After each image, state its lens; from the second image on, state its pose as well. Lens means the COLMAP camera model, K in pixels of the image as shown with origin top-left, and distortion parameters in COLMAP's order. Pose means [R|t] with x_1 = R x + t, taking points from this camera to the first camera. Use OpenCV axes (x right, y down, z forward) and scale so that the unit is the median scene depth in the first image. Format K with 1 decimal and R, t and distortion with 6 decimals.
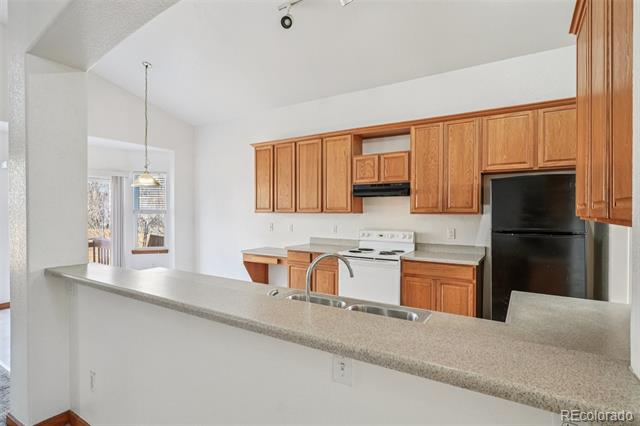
lens RADIAL K [[325.0, 0, 320.6], [0, 325.0, 211.1], [0, 0, 1]] dist [-0.006688, -0.000230]
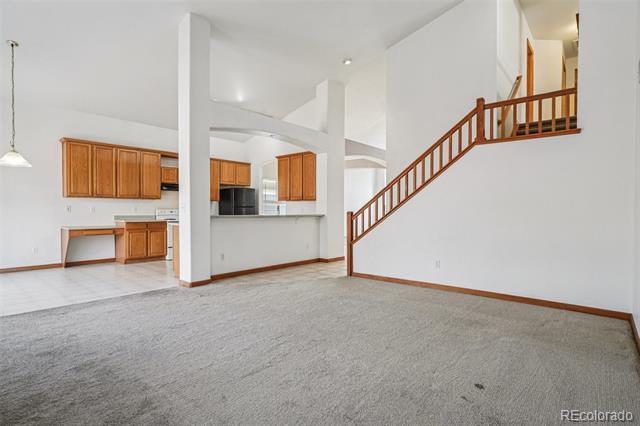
lens RADIAL K [[325.0, 0, 319.8], [0, 325.0, 213.0], [0, 0, 1]] dist [-0.006688, -0.000230]
pose [[0.149604, -0.007789, 0.988715, -1.380251], [0.002588, 0.999969, 0.007486, 0.065162], [-0.988743, 0.001439, 0.149619, -0.081460]]
